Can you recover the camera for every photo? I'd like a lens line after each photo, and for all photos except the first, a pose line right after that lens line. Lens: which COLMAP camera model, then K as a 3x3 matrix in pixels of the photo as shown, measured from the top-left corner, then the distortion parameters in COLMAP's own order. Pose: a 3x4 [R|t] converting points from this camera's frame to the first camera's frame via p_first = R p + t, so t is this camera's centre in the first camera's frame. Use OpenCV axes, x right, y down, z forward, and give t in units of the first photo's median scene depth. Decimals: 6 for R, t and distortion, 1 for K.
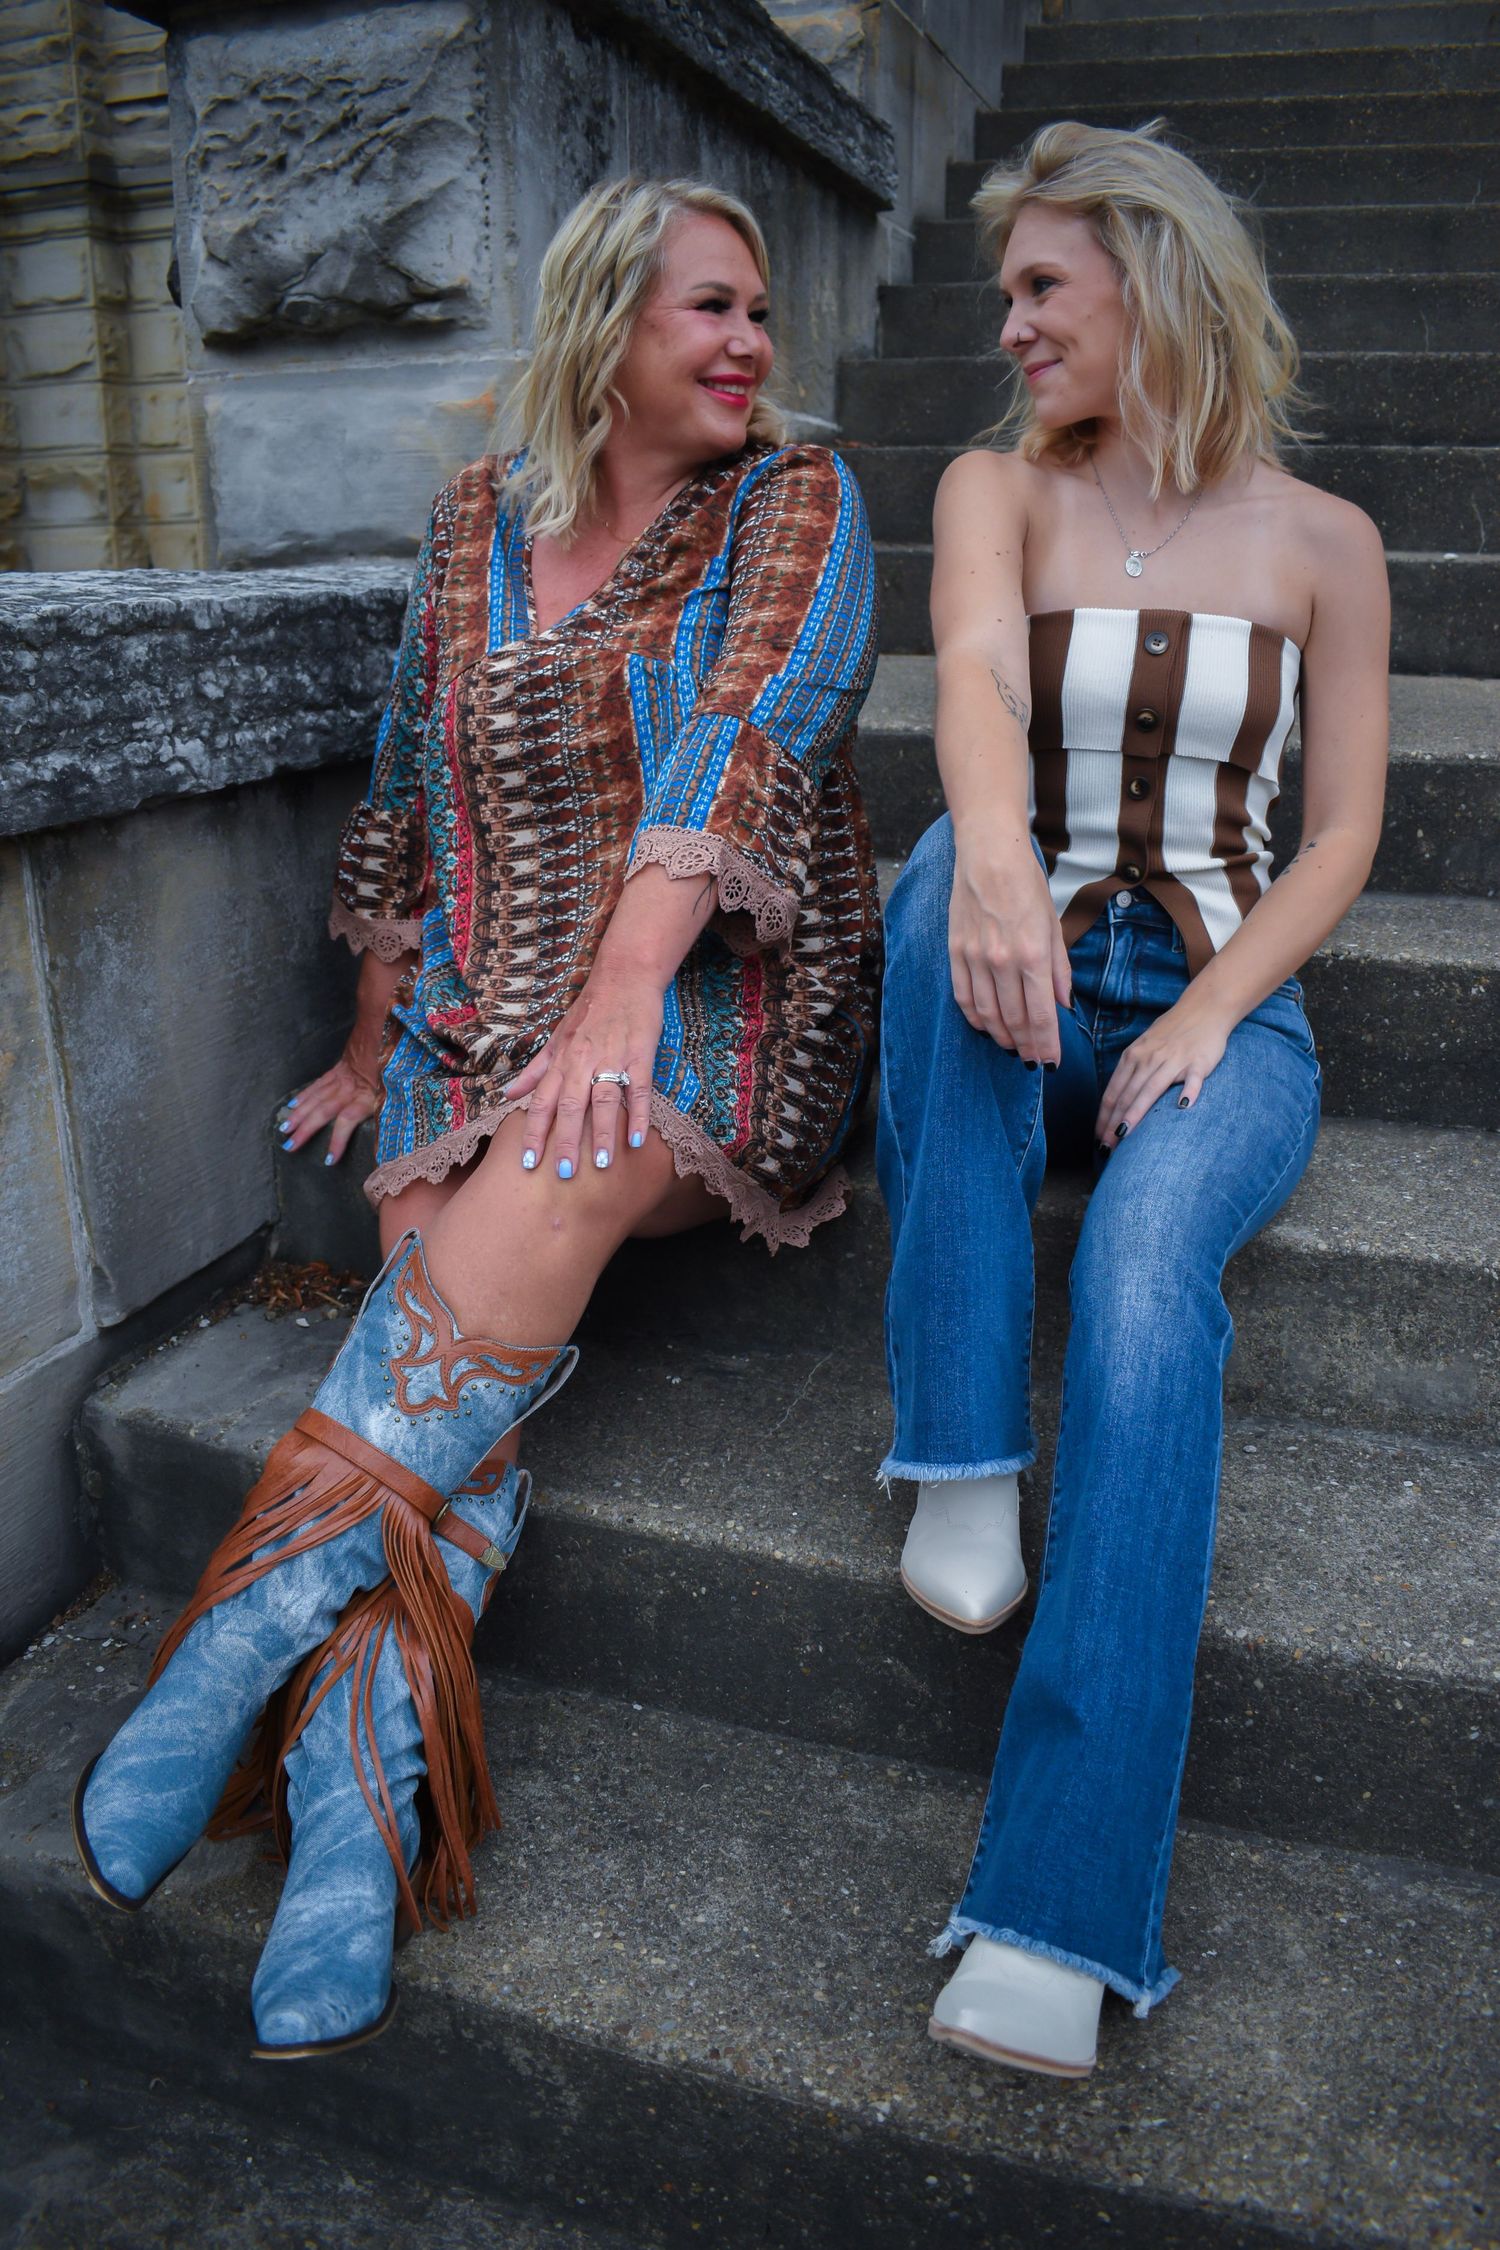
lens RADIAL K [[1739.2, 0, 750.0], [0, 1739.2, 1125.0], [0, 0, 1]] dist [-0.099459, 0.018296]
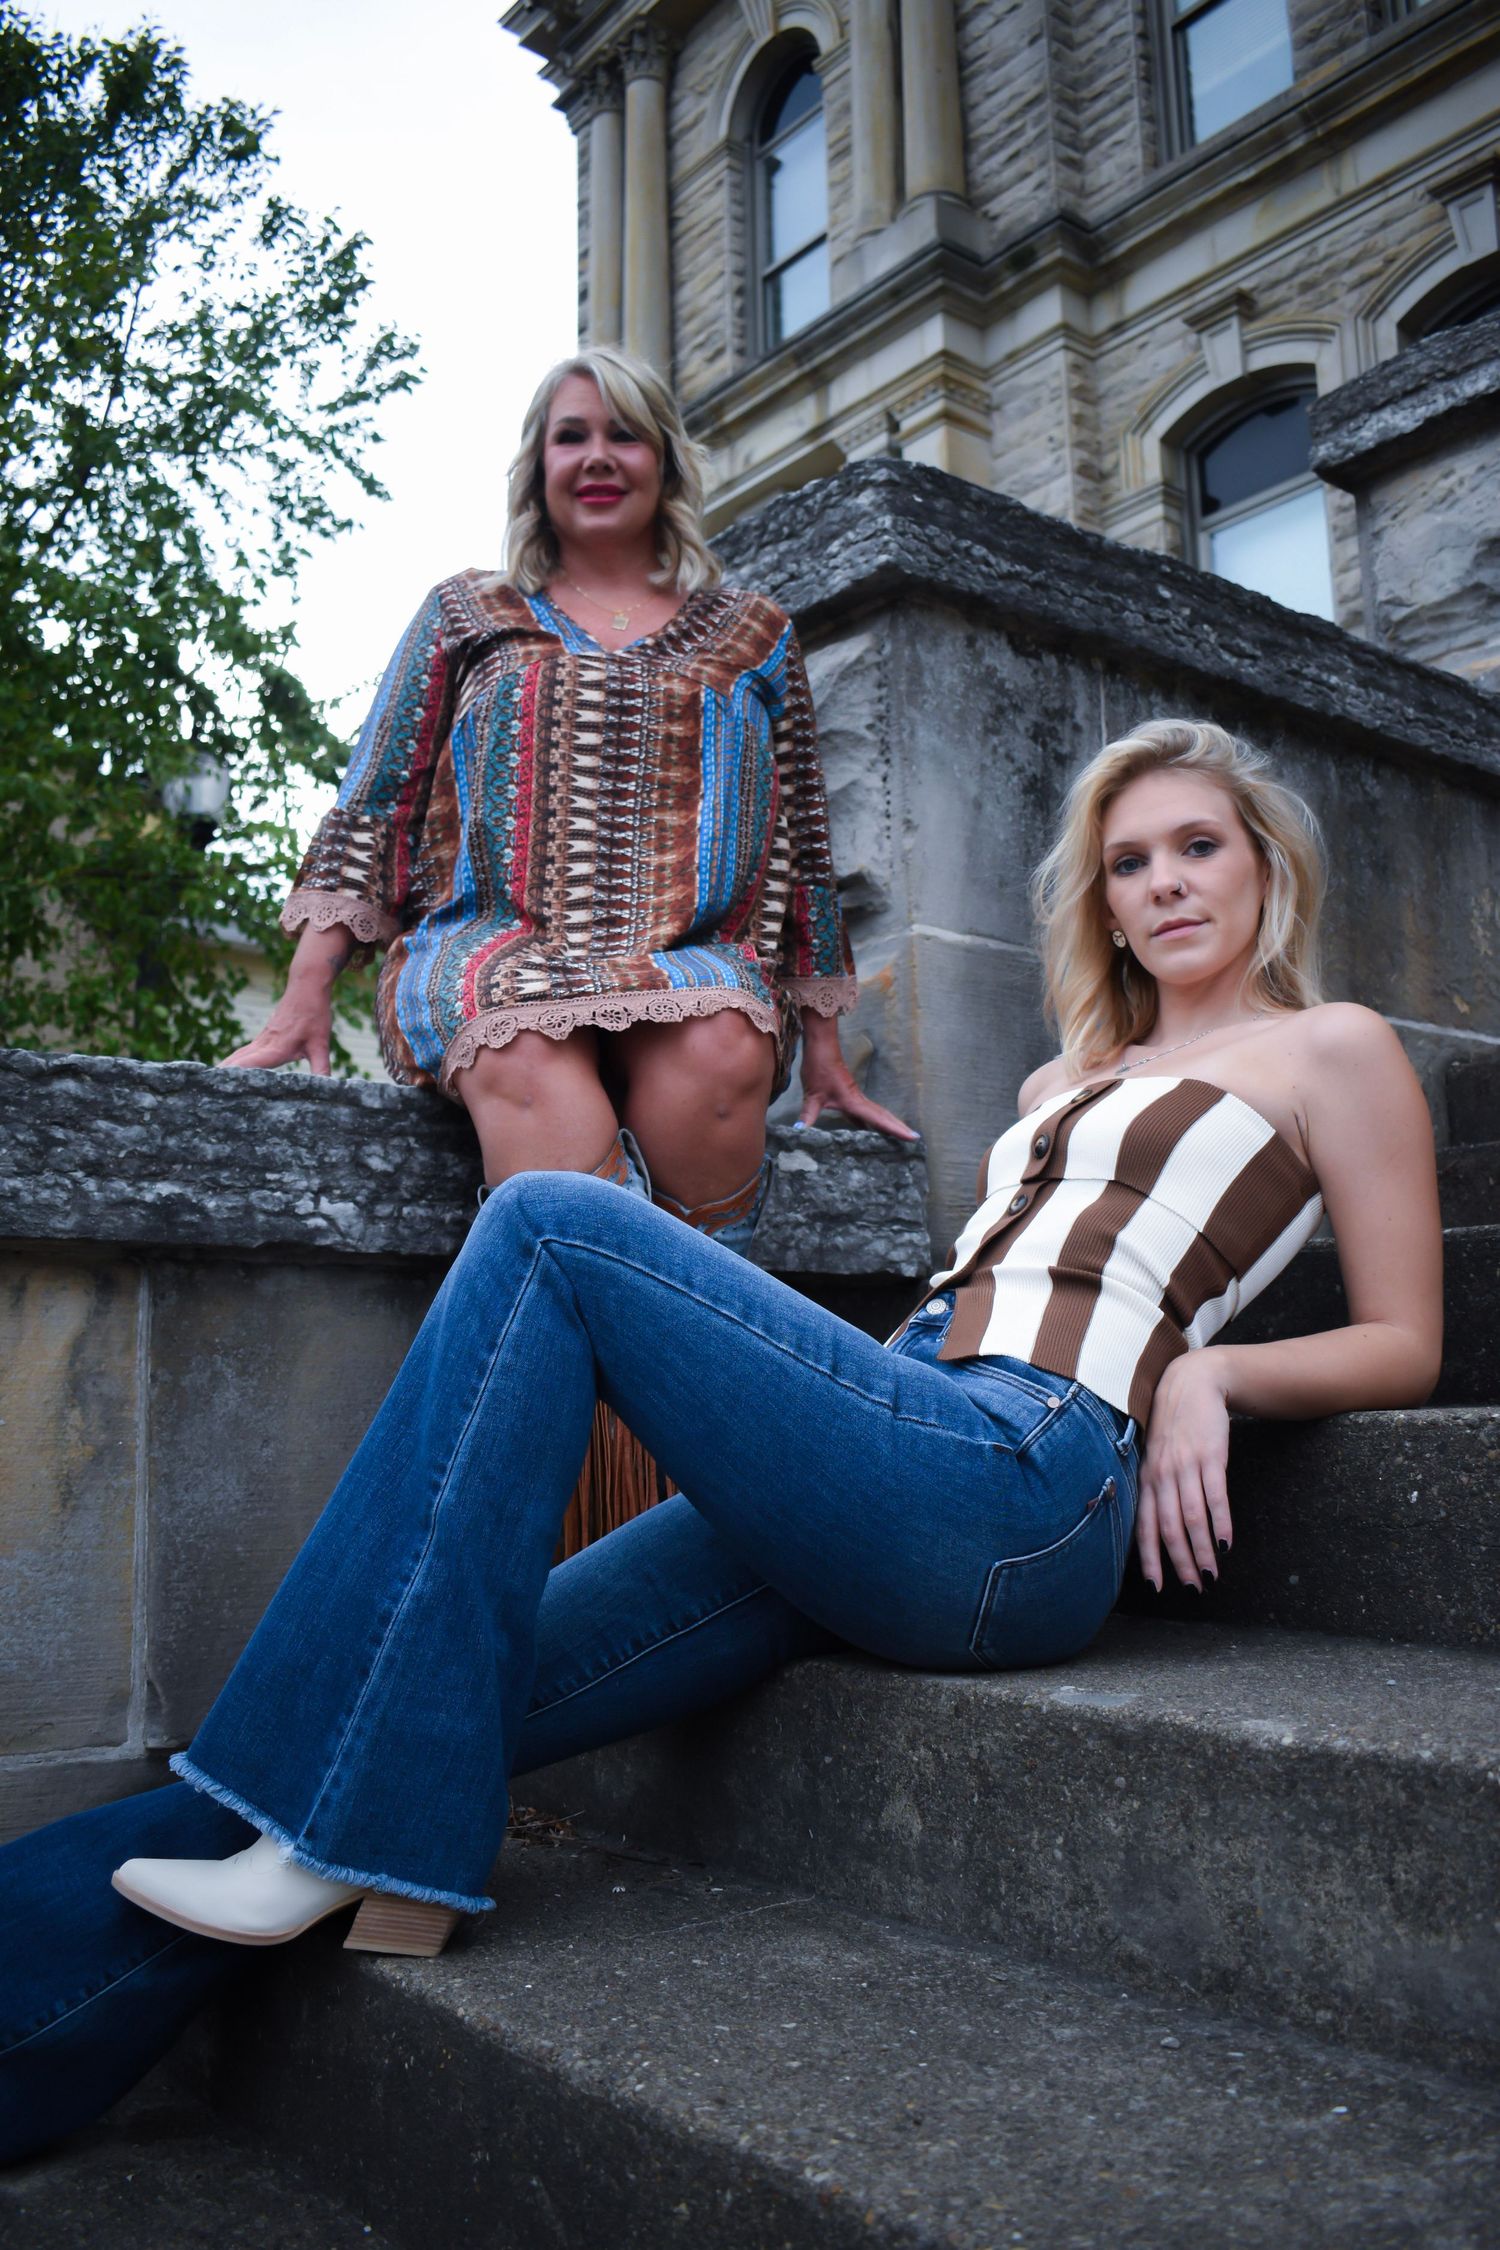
lens RADIAL K [[1963.7, 0, 750.0], [0, 1963.7, 1125.0], [0, 0, 1]] dist [-0.089907, 0.007353]
pose [[0.829456, -0.092421, -0.550874, 0.586115], [-0.165952, 0.900911, -0.401022, 0.188859], [0.533351, 0.424049, 0.731928, 0.213007]]
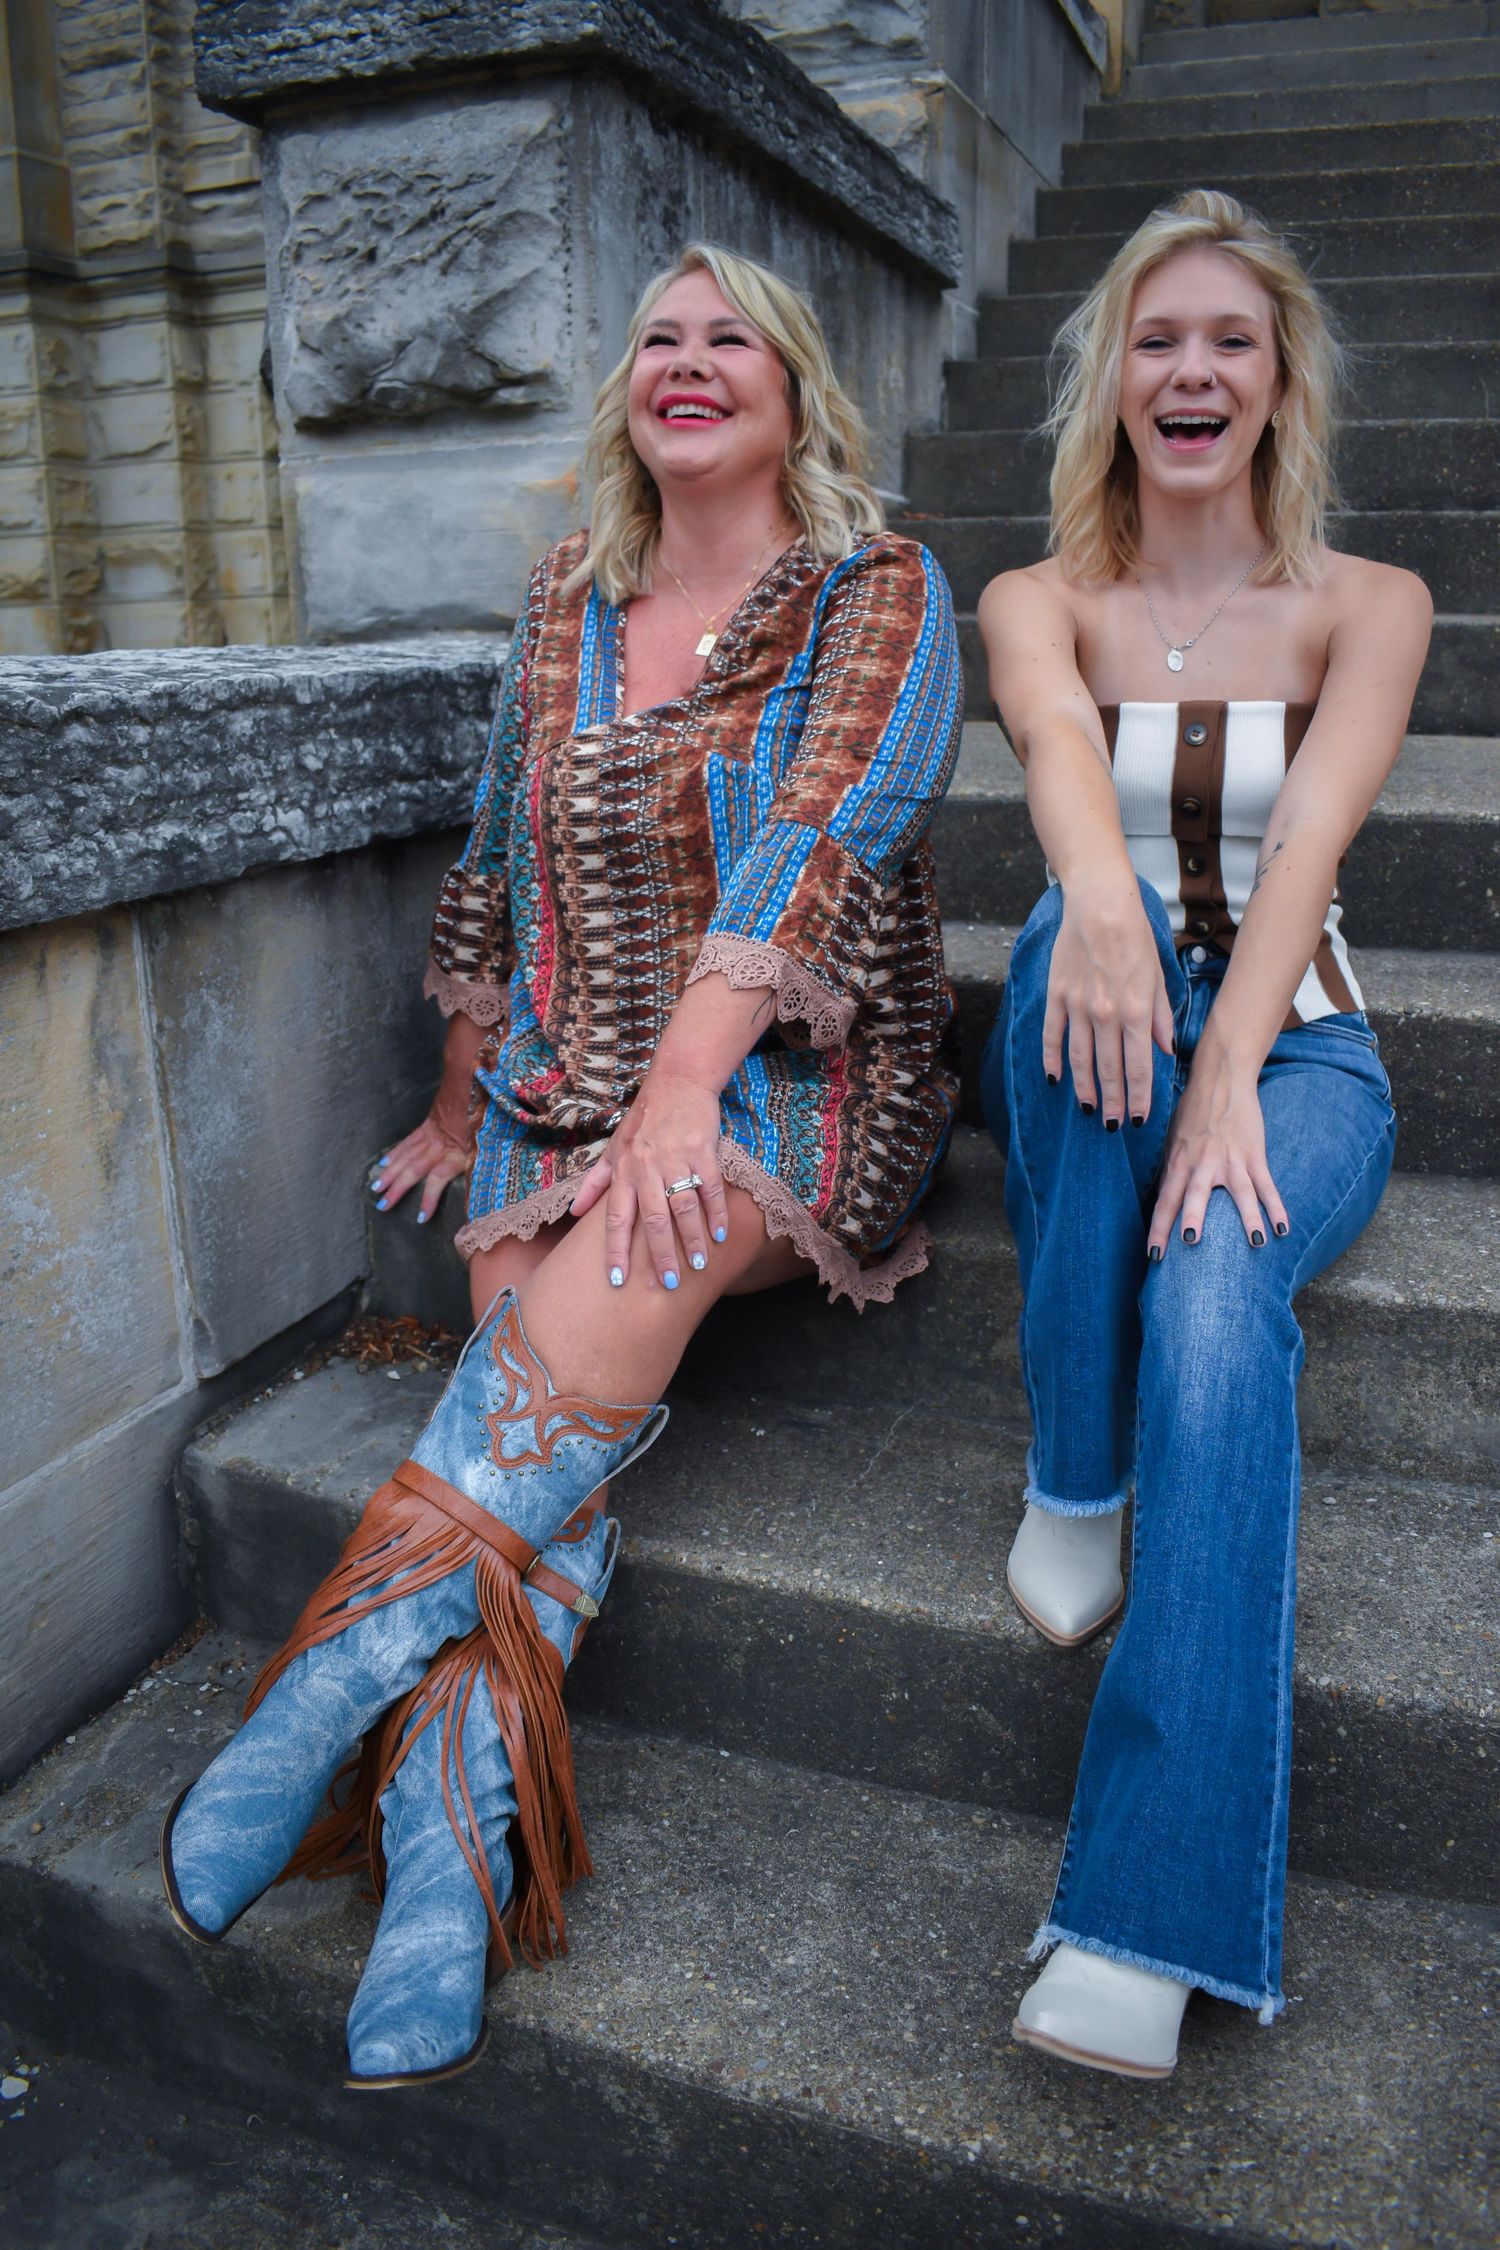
lens RADIAL K [[1739.2, 0, 750.0], [0, 1739.2, 1125.0], [0, 0, 1]] dist [-0.099459, 0.018296]
pose [[0.999365, -0.002173, -0.035558, -0.012821], [0.000878, 0.999337, -0.036408, 0.004094], [0.035614, 0.036354, 0.998704, -0.024523]]
